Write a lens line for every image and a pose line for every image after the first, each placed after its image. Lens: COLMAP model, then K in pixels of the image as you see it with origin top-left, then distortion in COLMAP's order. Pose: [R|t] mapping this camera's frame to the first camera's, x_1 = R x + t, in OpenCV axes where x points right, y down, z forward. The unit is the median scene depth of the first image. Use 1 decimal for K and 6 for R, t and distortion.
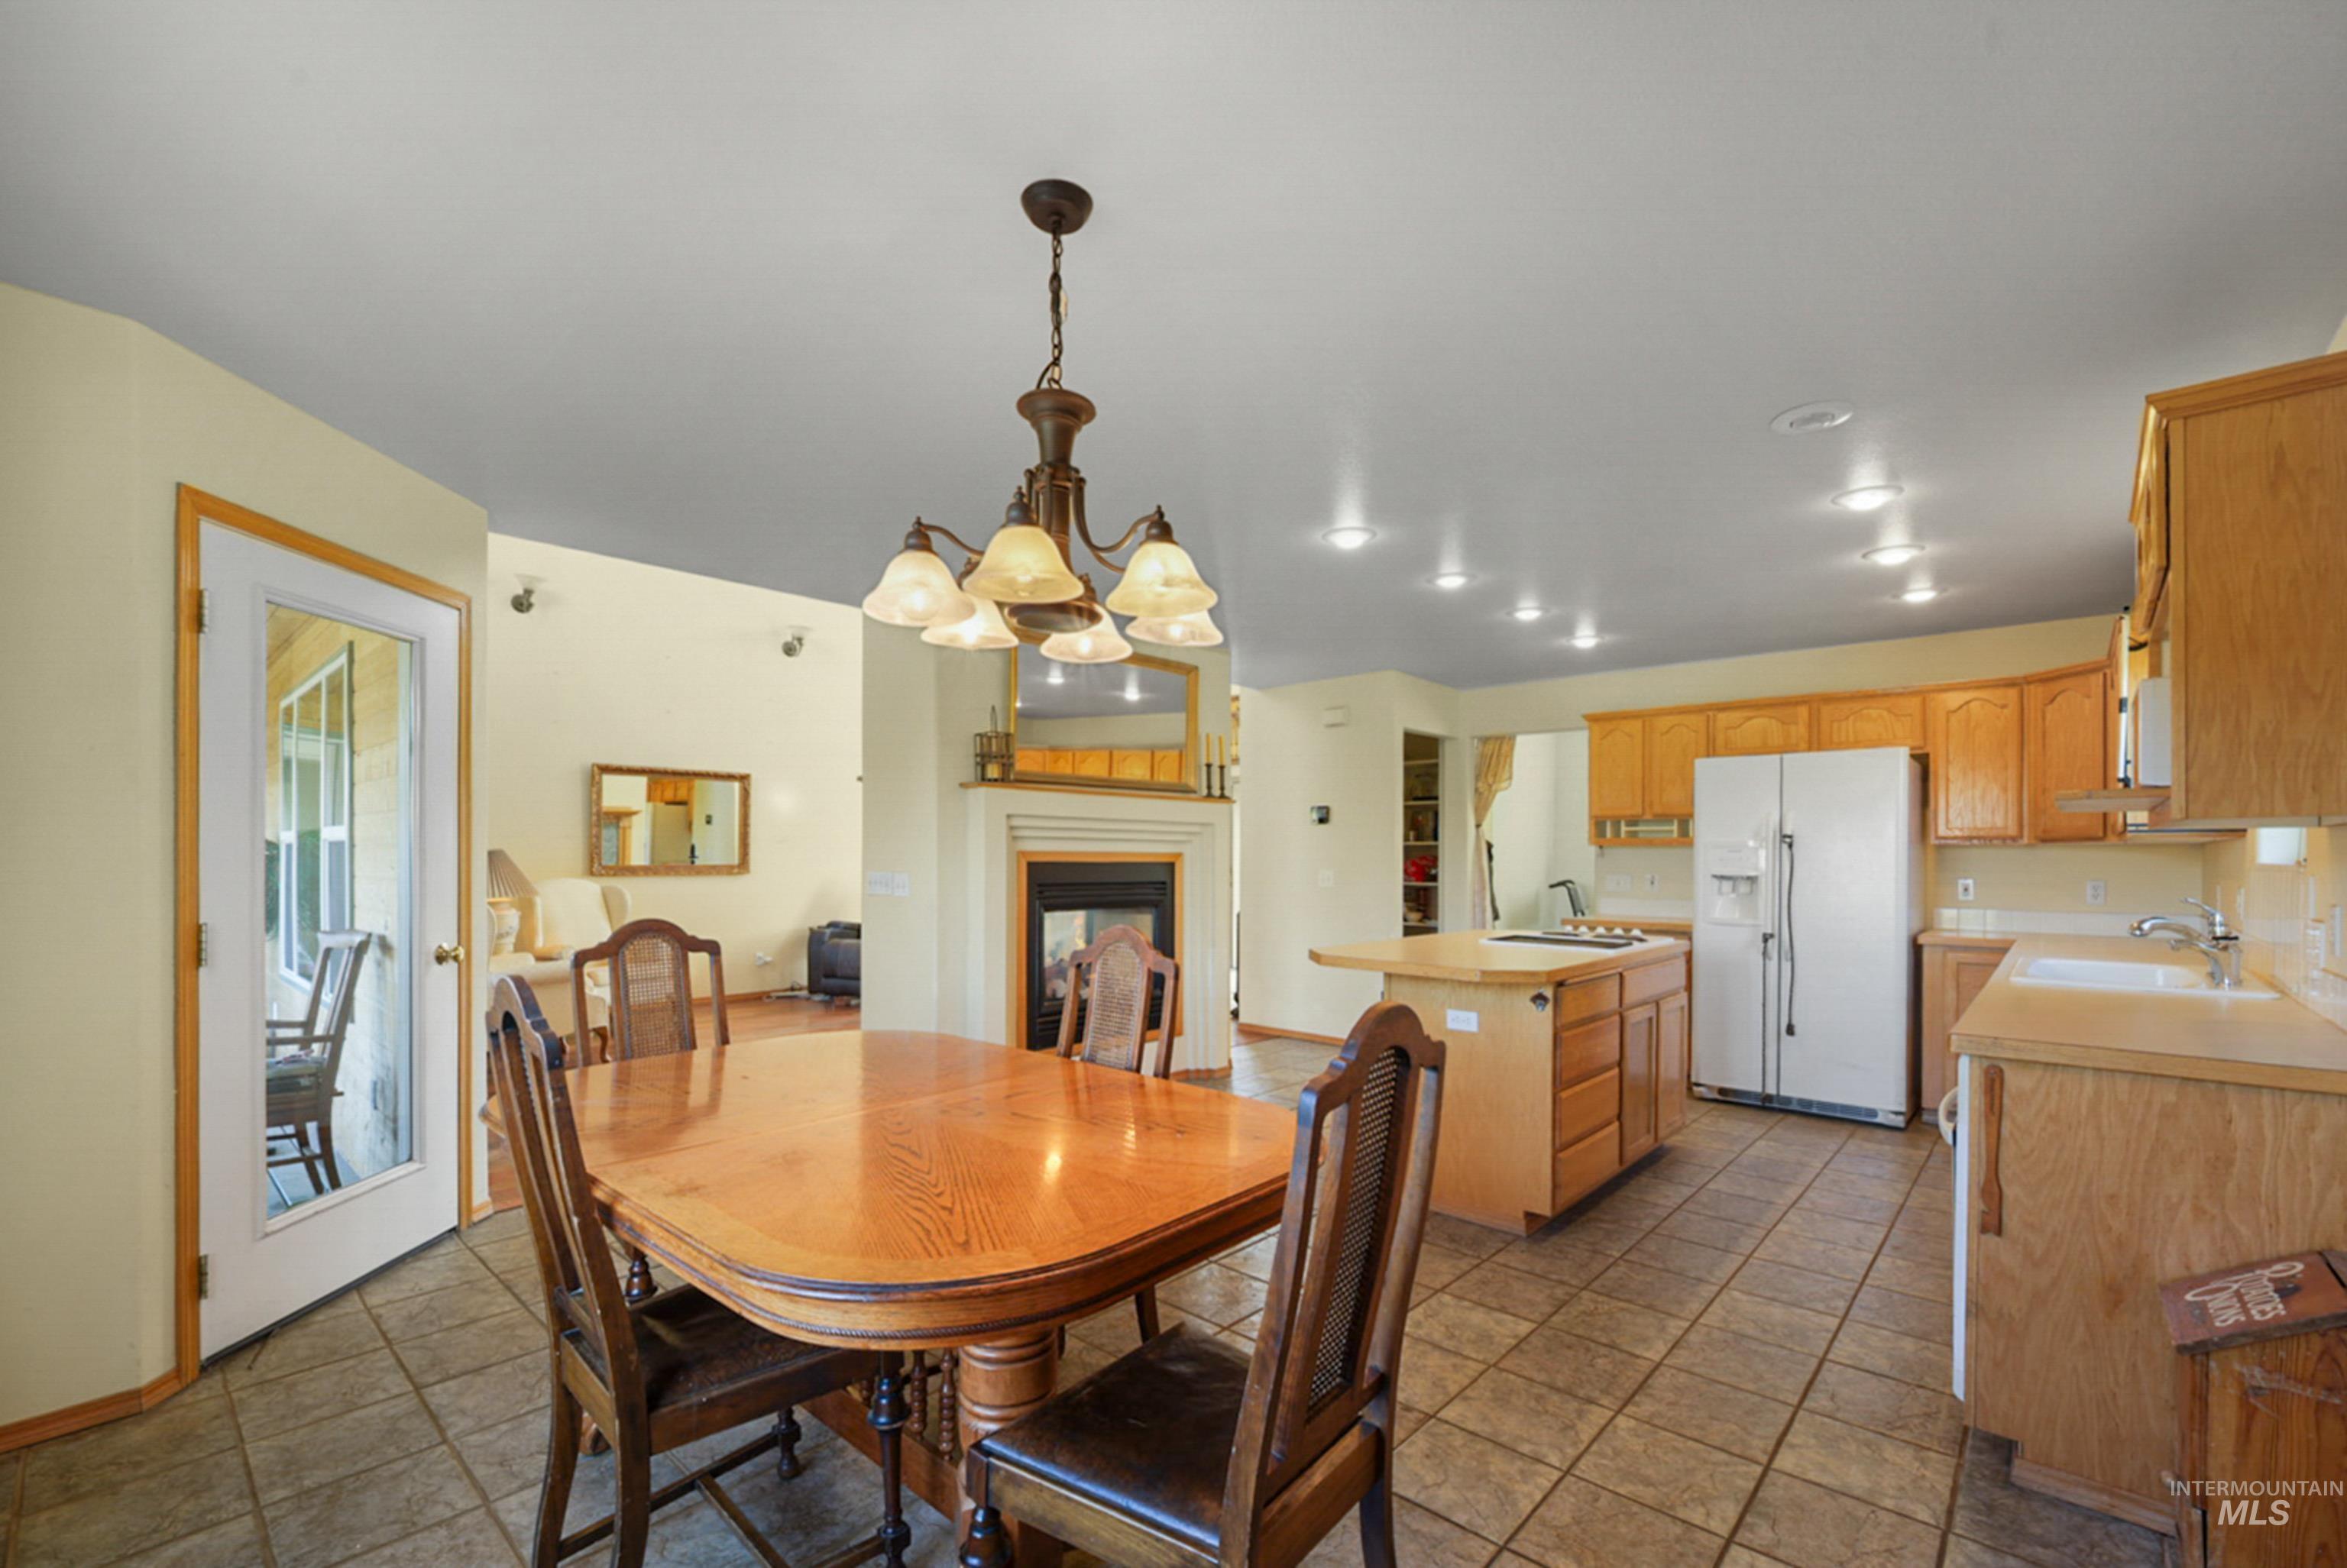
lens RADIAL K [[983.9, 0, 1169.8], [0, 983.9, 835.9], [0, 0, 1]] dist [-0.000562, -0.012106]
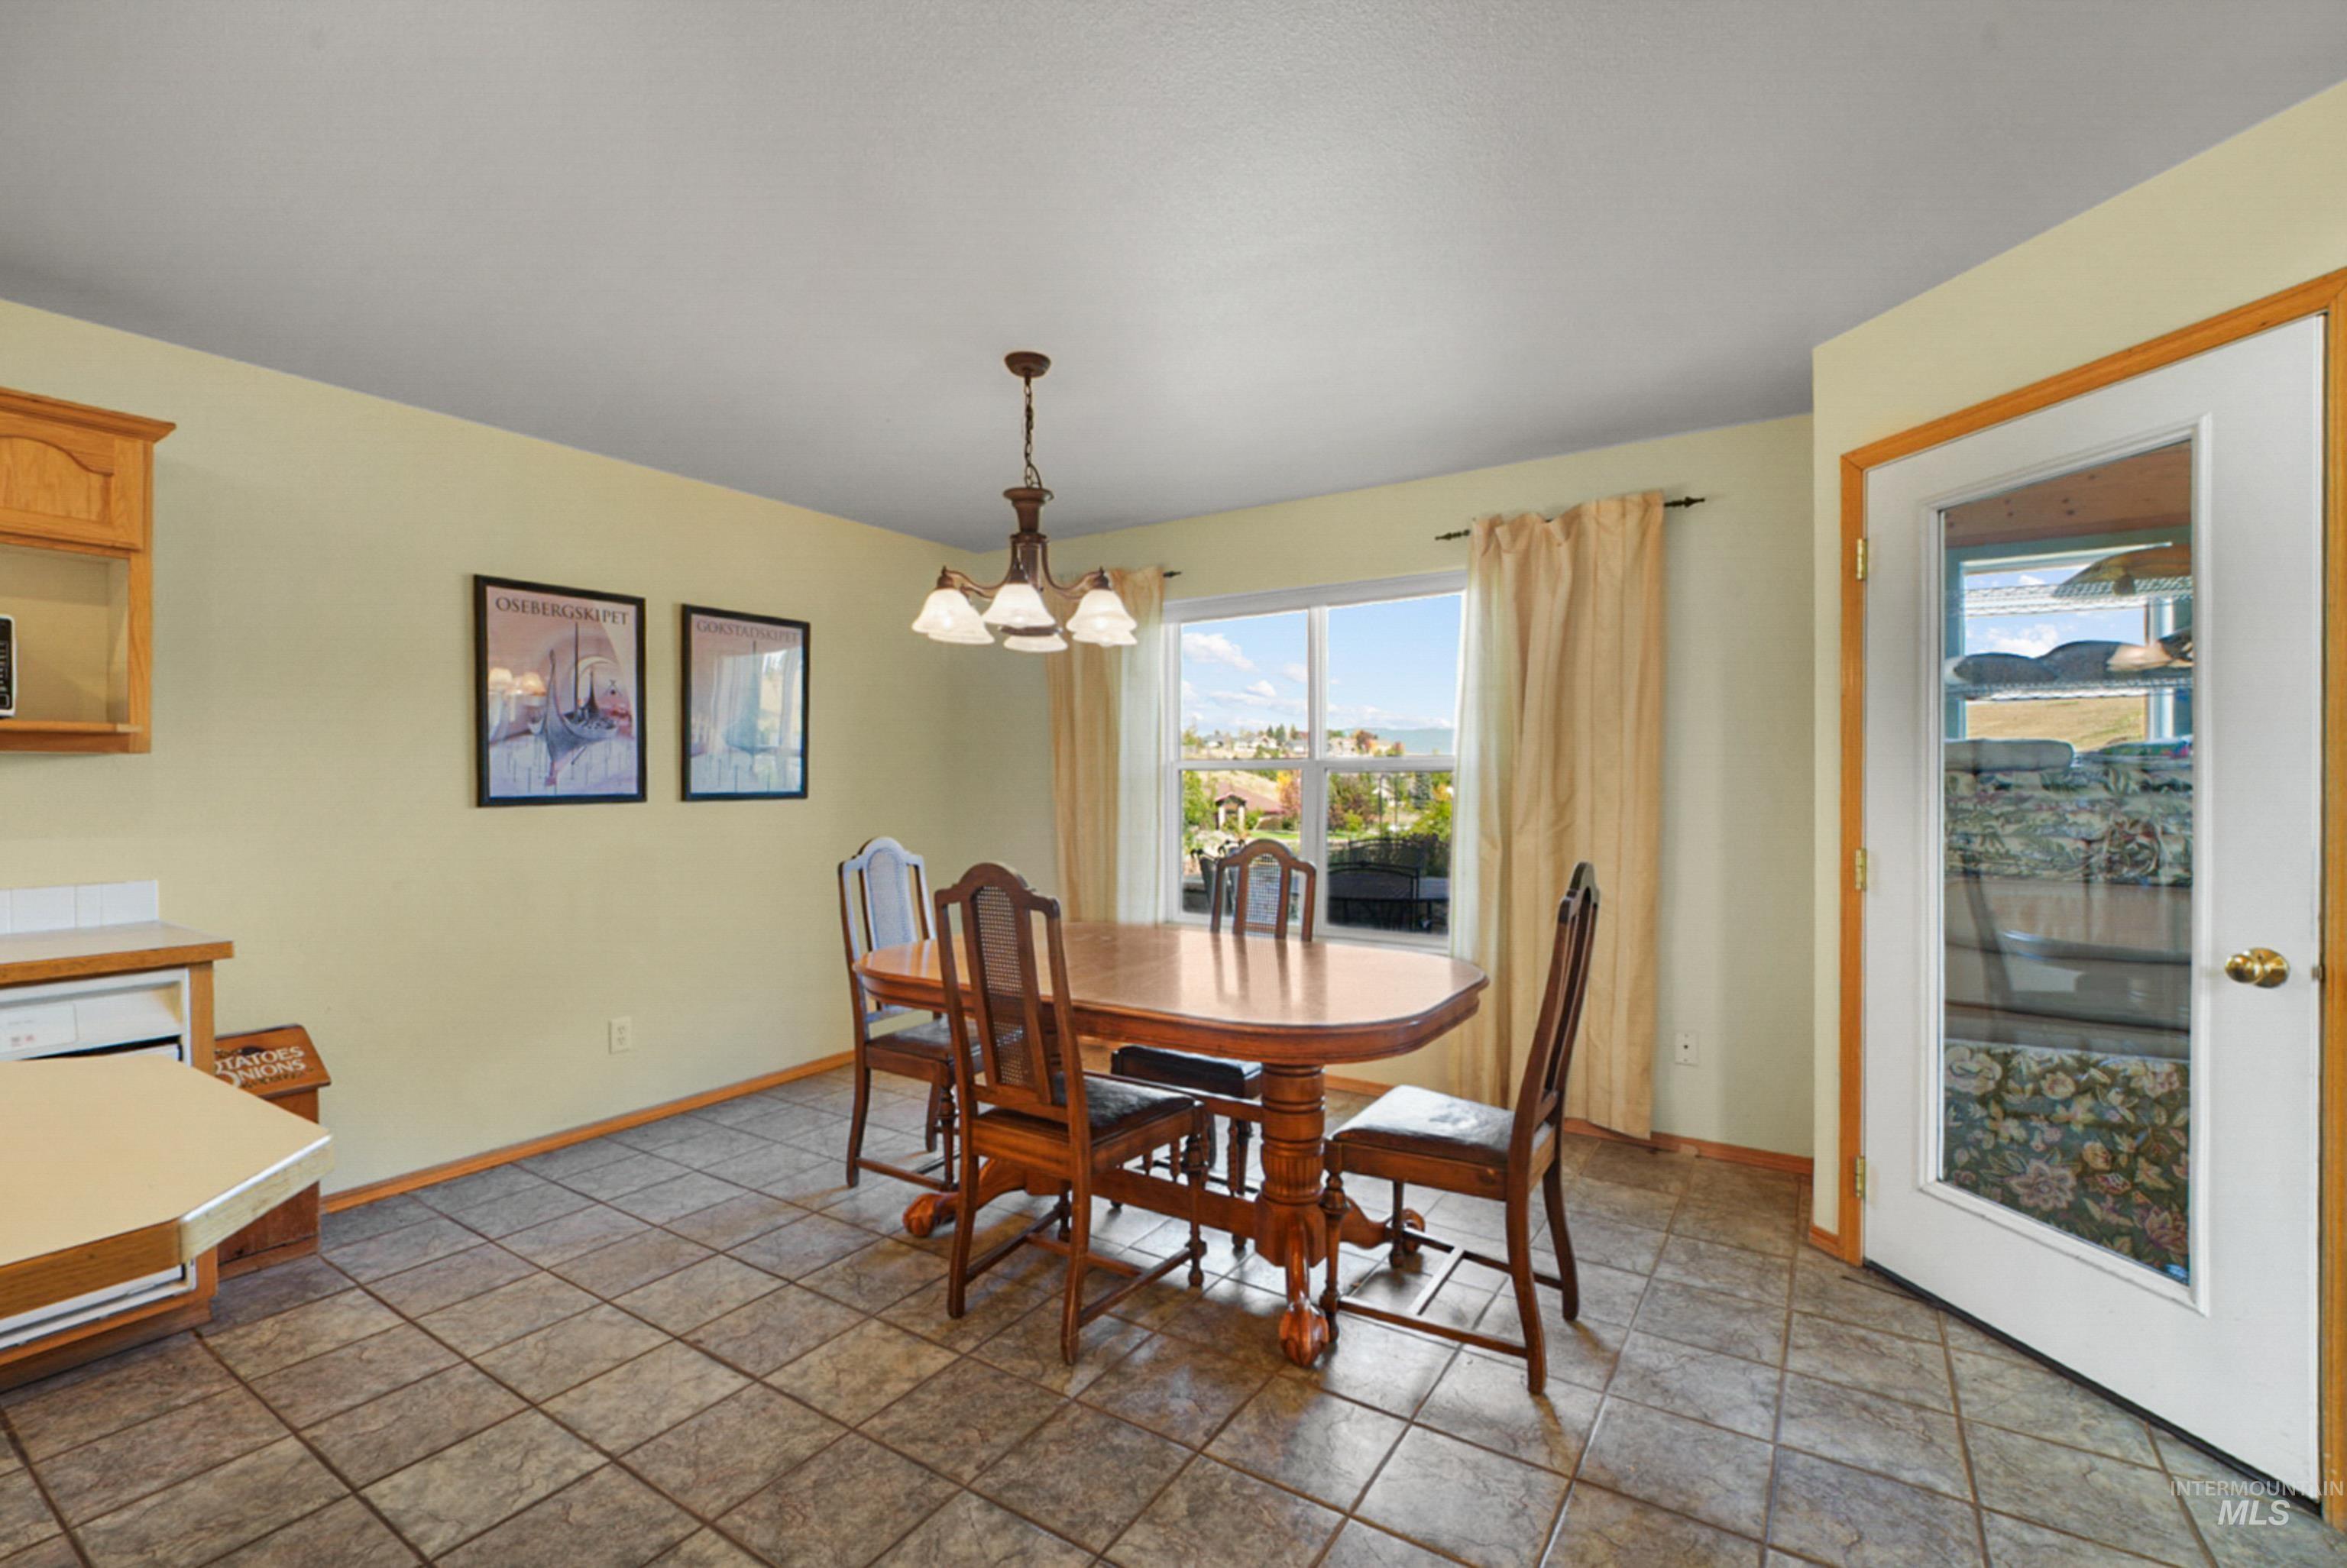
lens RADIAL K [[996.0, 0, 1165.5], [0, 996.0, 797.0], [0, 0, 1]] dist [-0.012281, 0.000551]
pose [[-0.985223, -0.000483, -0.171278, -0.028825], [0.000248, 0.999991, -0.004245, 0.015562], [0.171279, -0.004225, -0.985214, 0.928599]]
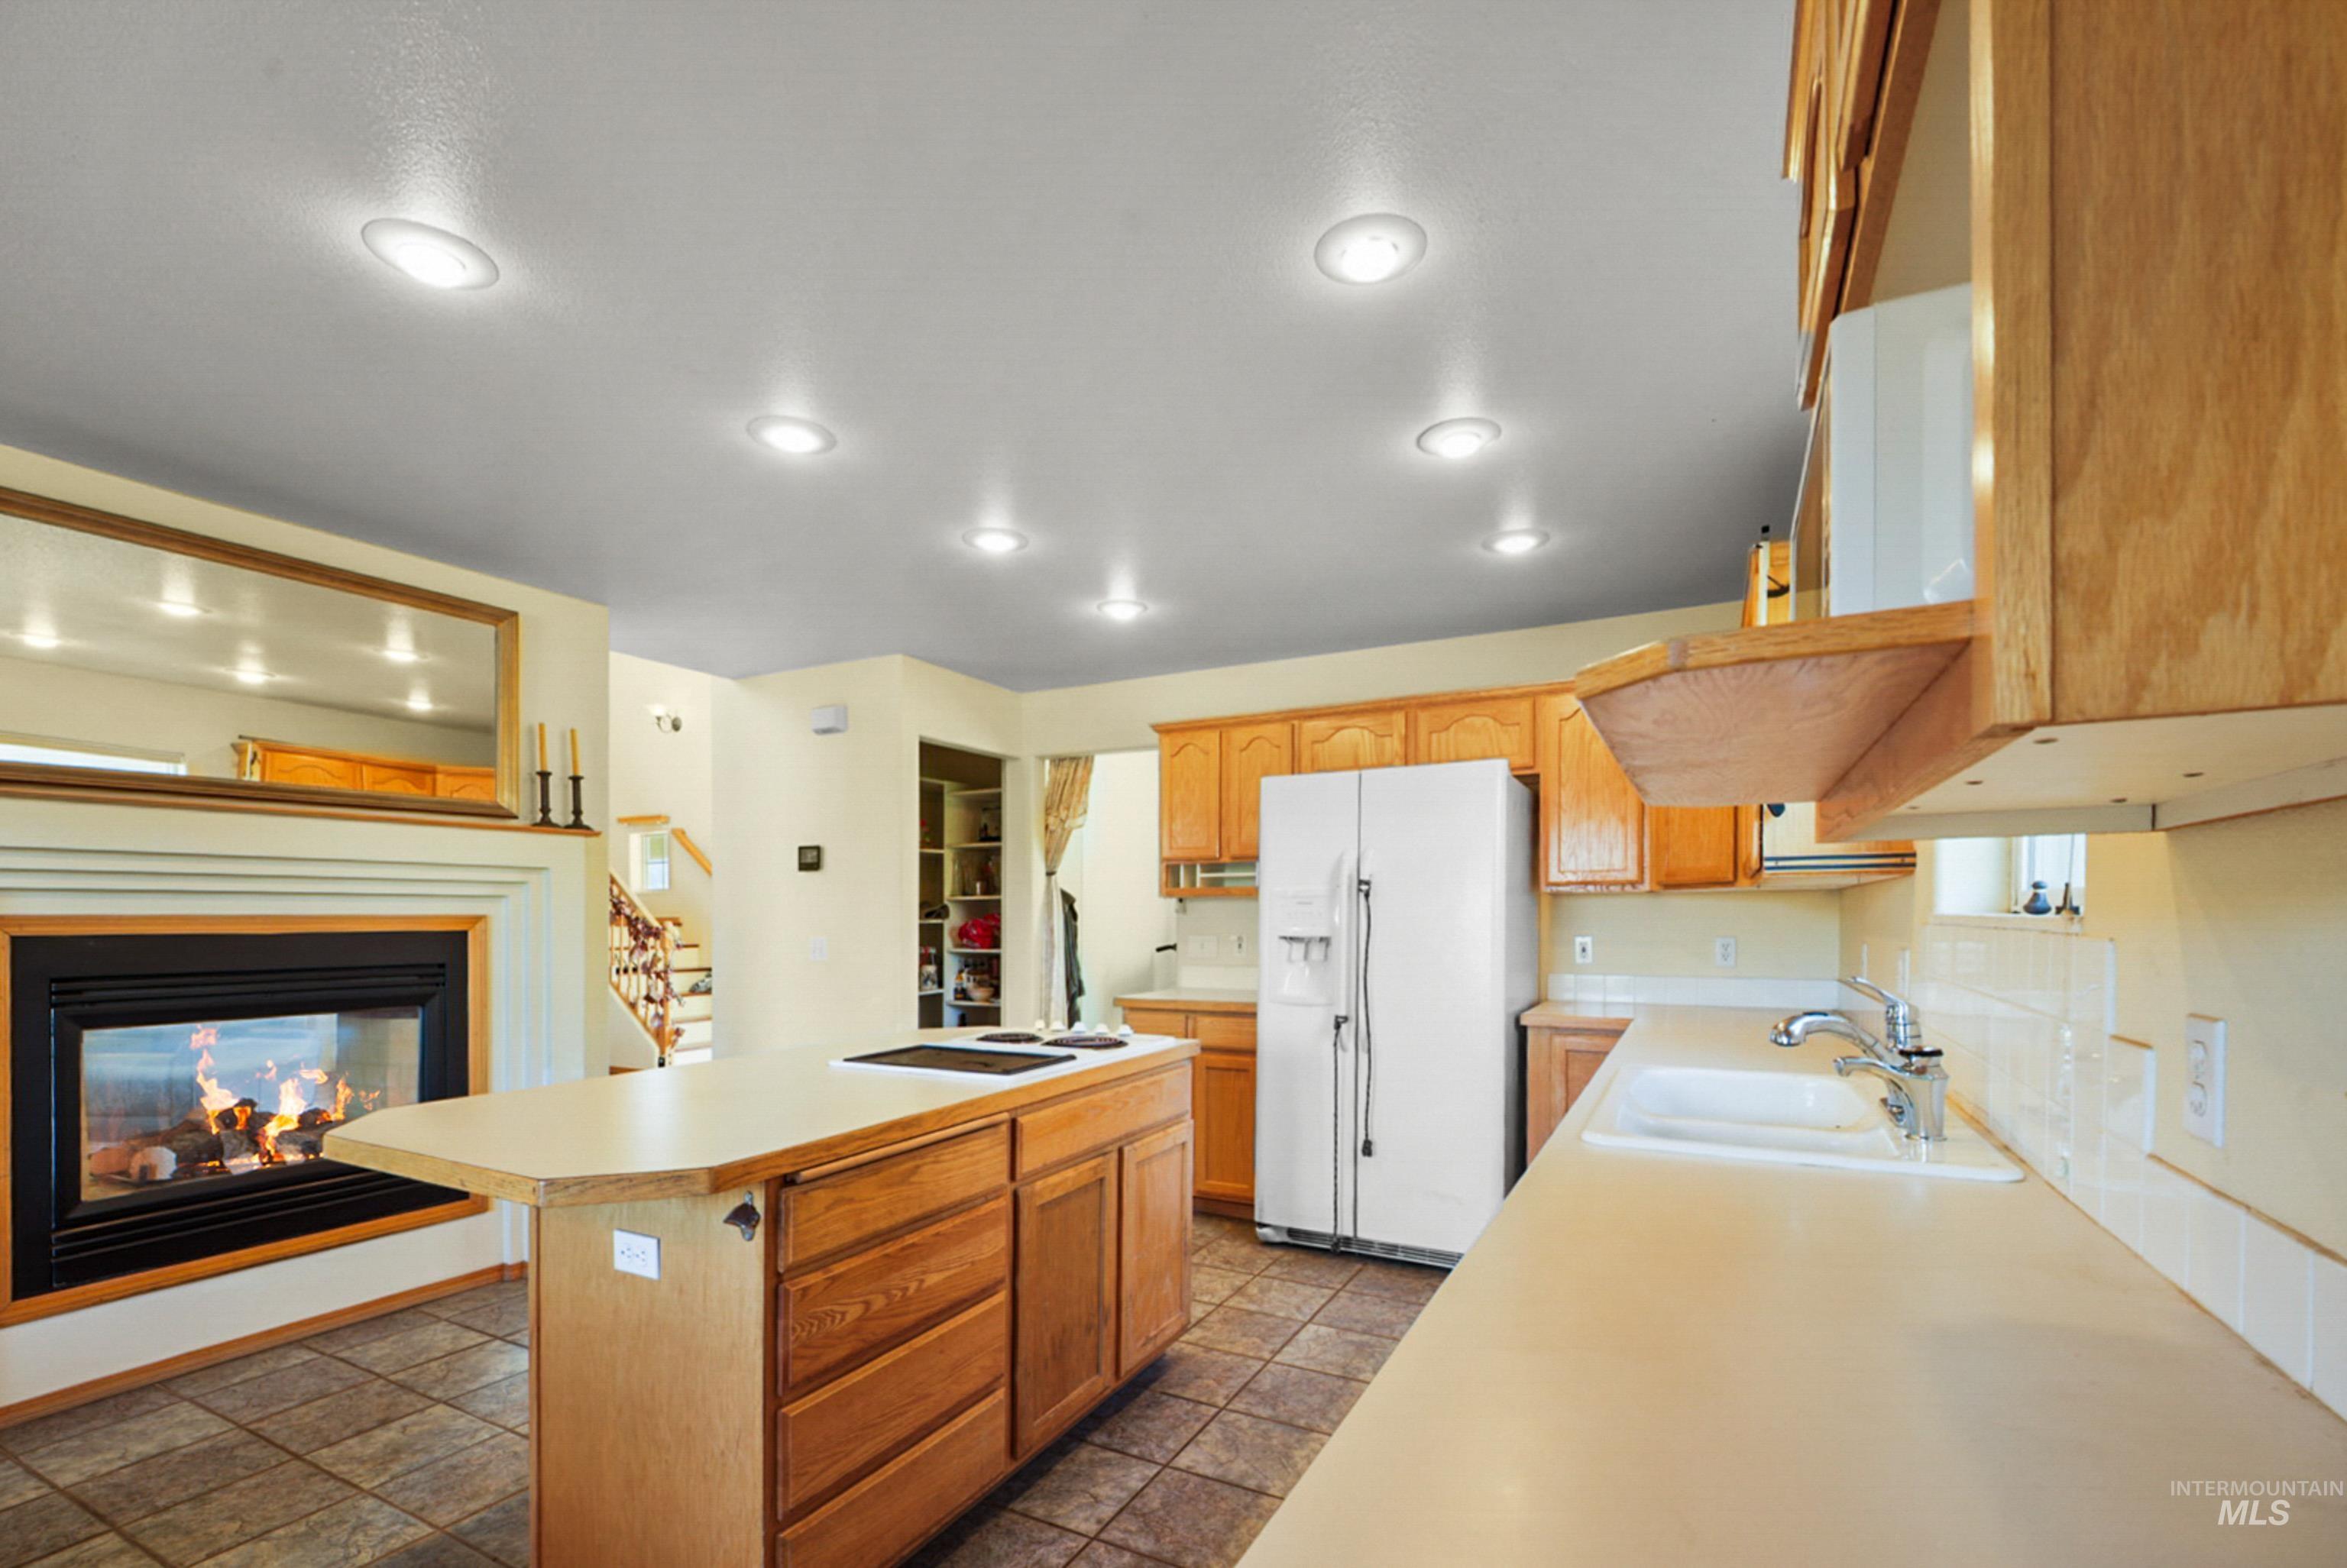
lens RADIAL K [[1015.0, 0, 1173.5], [0, 1015.0, 907.1], [0, 0, 1]] dist [0.022922, -0.009443]
pose [[0.966513, -0.010667, 0.256397, 0.293658], [0.006860, 0.999853, 0.015737, 0.005755], [-0.256527, -0.013451, 0.966443, 0.301988]]
